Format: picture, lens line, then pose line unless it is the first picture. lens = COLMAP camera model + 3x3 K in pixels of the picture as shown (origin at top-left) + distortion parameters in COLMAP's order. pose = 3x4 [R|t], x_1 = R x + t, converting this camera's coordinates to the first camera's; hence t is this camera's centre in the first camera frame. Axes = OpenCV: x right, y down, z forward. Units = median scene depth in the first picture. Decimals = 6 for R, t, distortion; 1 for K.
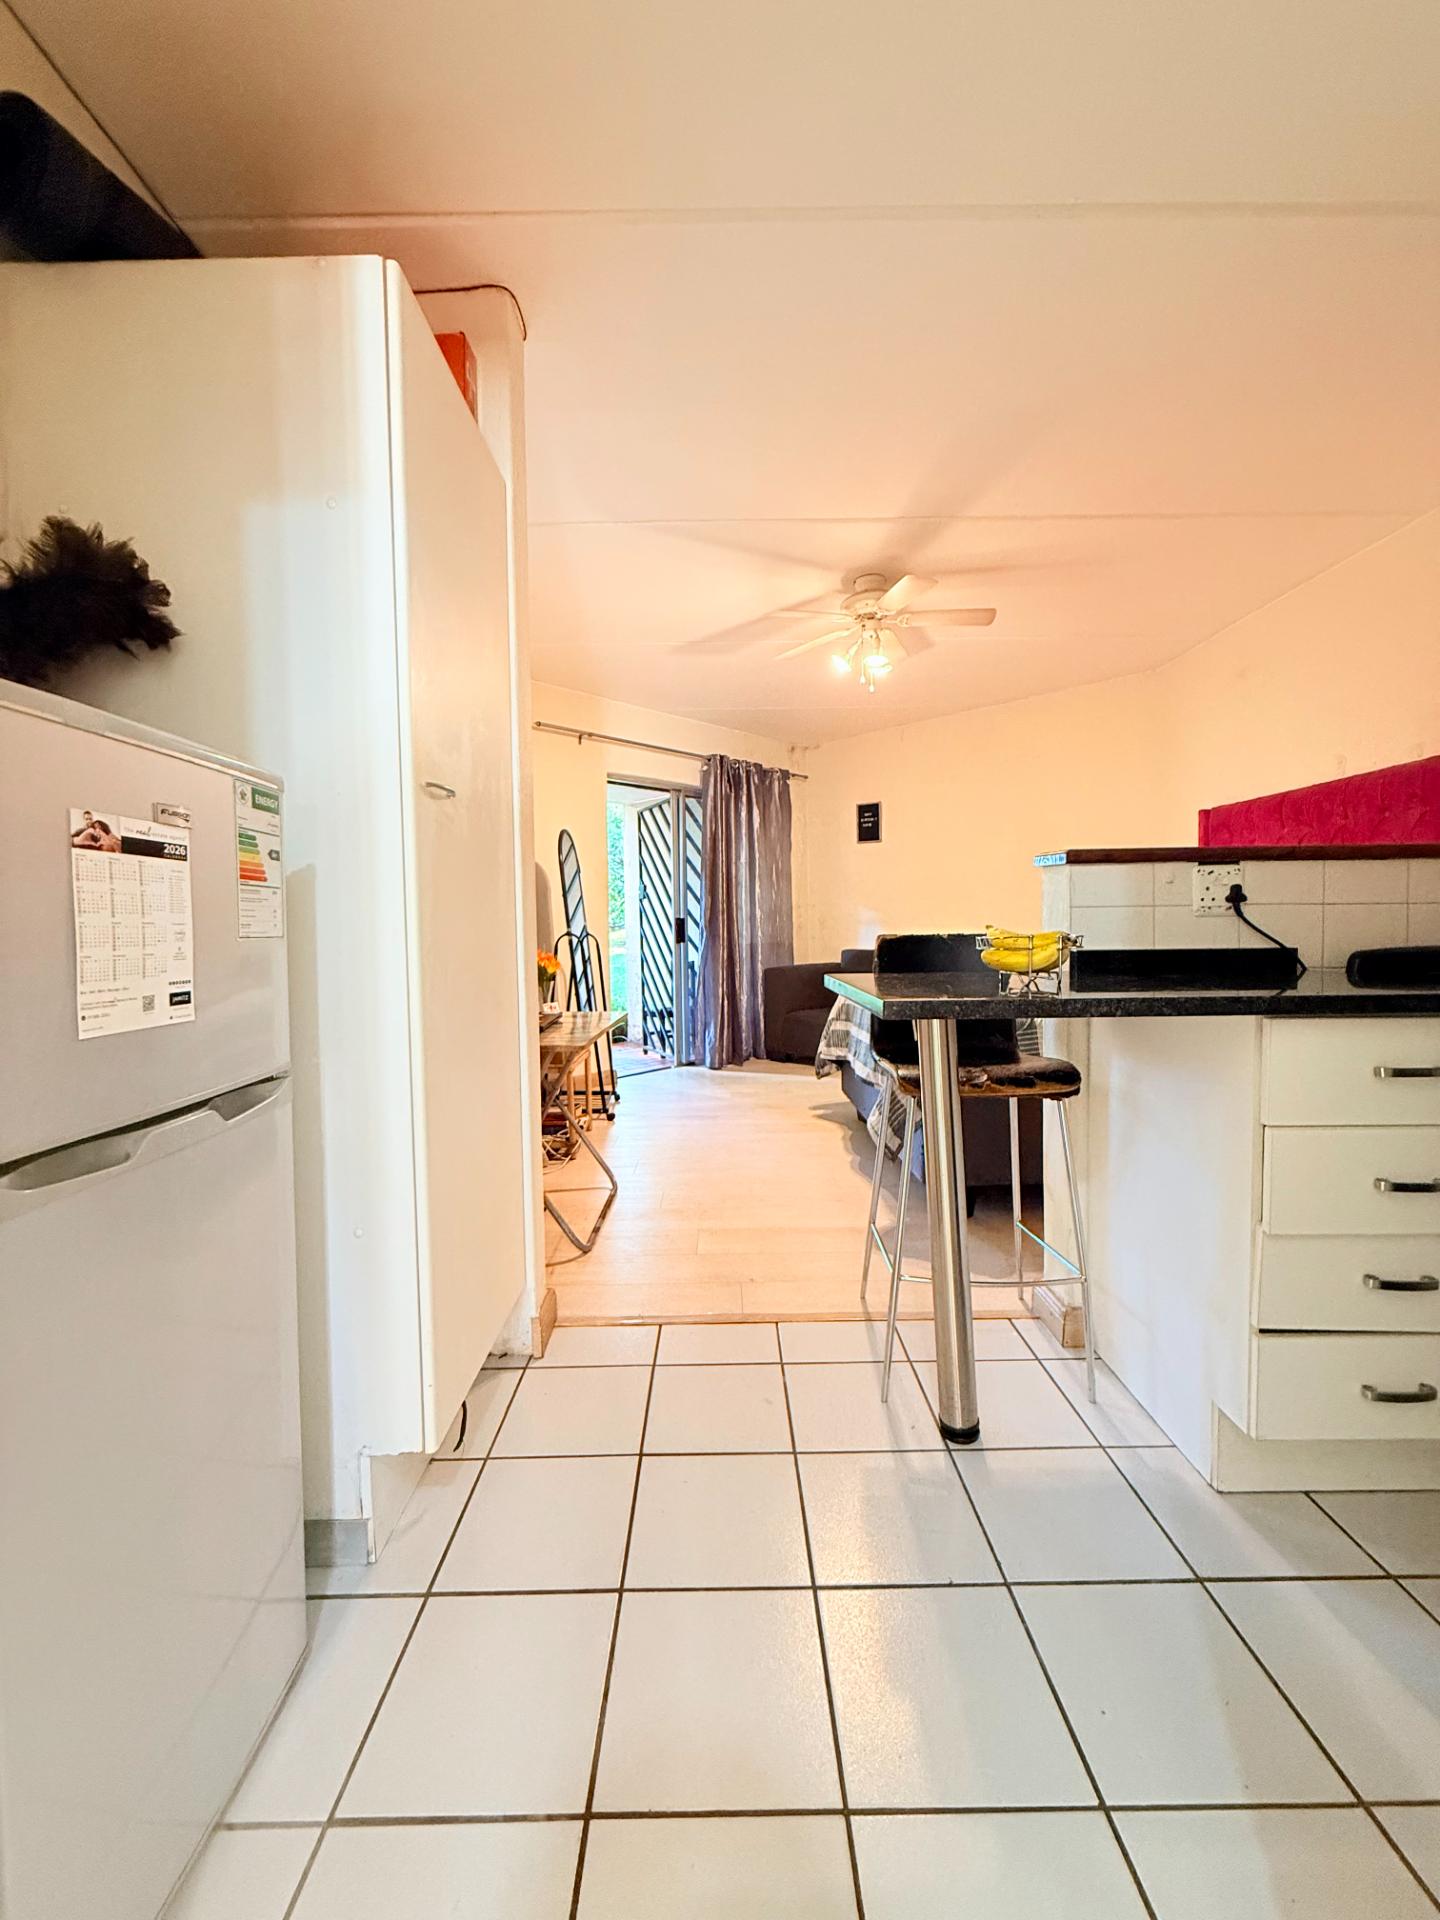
lens RADIAL K [[773.1, 0, 717.8], [0, 773.1, 956.5], [0, 0, 1]] dist [0.001521, -0.000308]
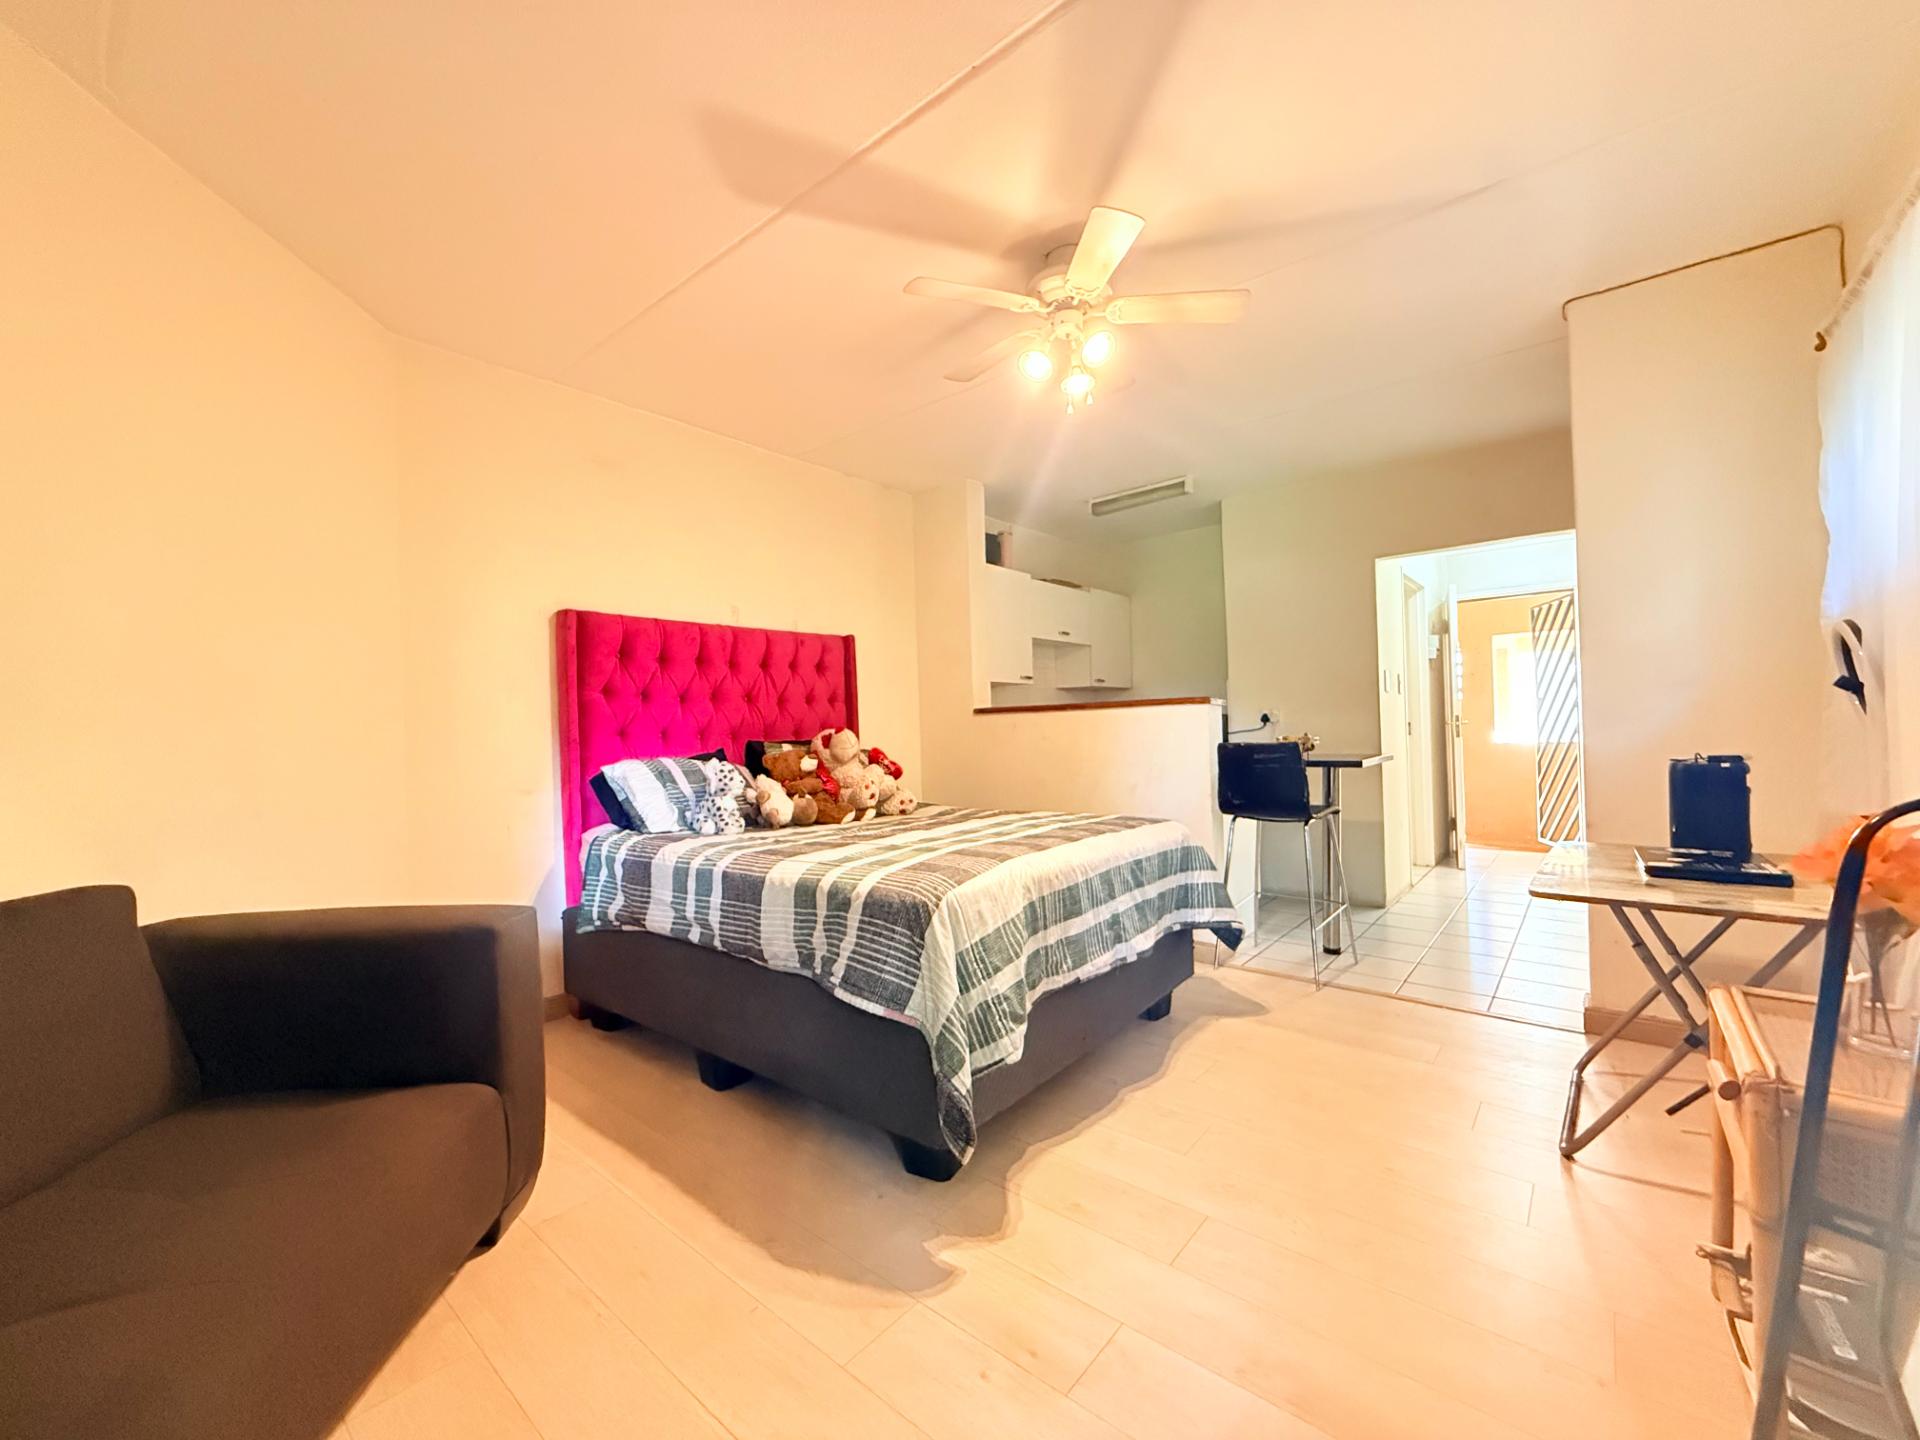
lens RADIAL K [[773.1, 0, 949.2], [0, 773.1, 718.3], [0, 0, 1]] dist [0.001521, -0.000308]
pose [[-0.760475, 0.040332, 0.648114, -0.213819], [0.064791, 0.997802, 0.013931, -0.120310], [-0.646127, 0.052586, -0.761416, 2.168804]]
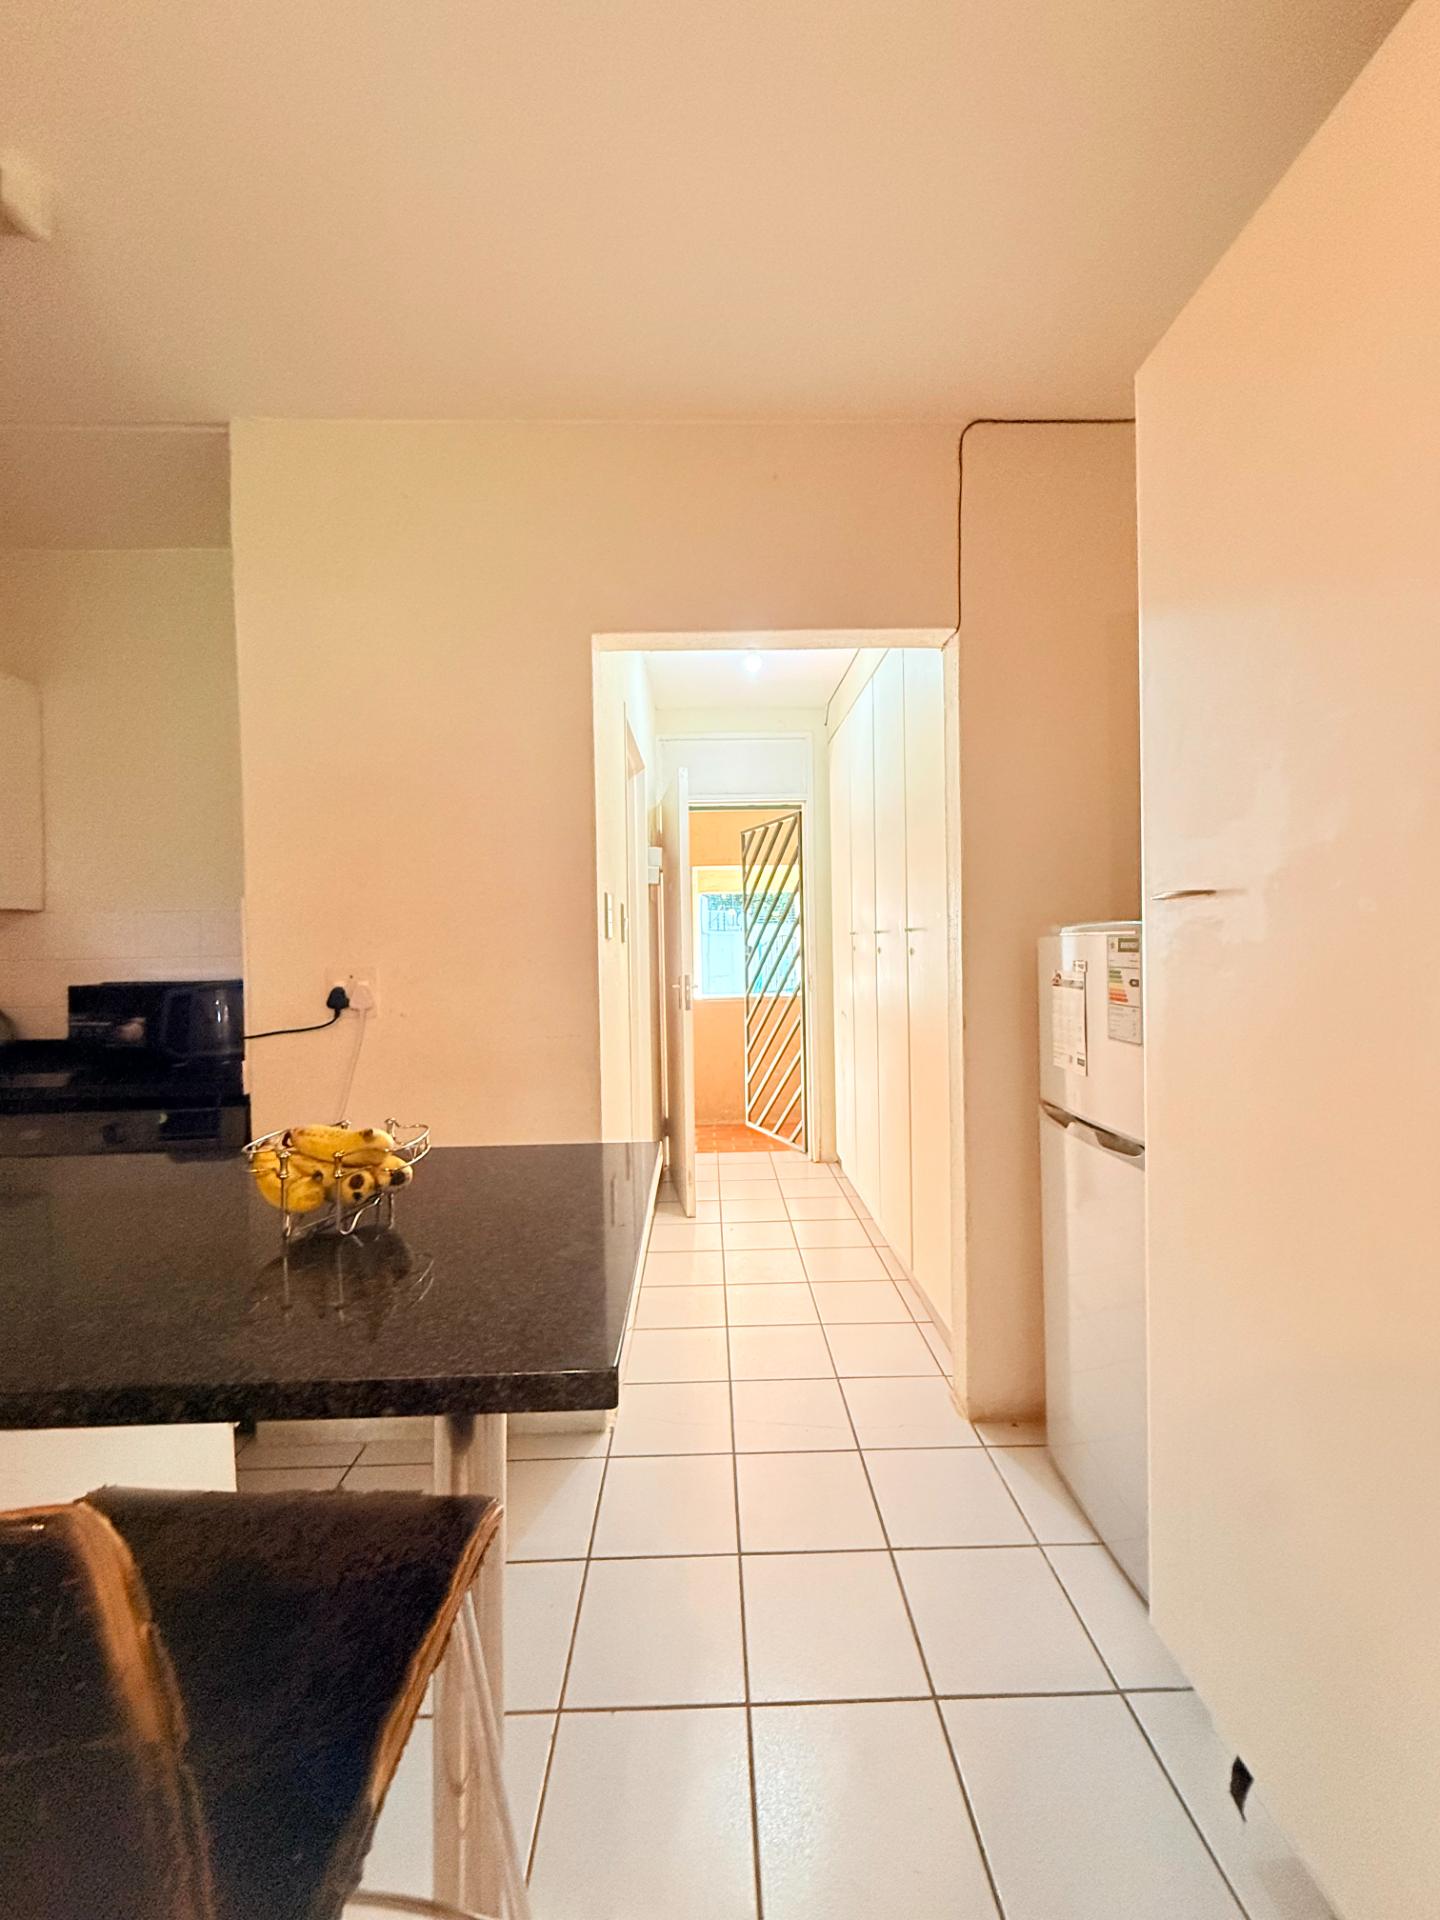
lens RADIAL K [[773.1, 0, 735.4], [0, 773.1, 954.3], [0, 0, 1]] dist [0.001521, -0.000308]
pose [[-0.998838, 0.032938, -0.035187, 0.070468], [0.031013, 0.998063, 0.053934, -0.114944], [0.036895, 0.052780, -0.997924, 0.967949]]
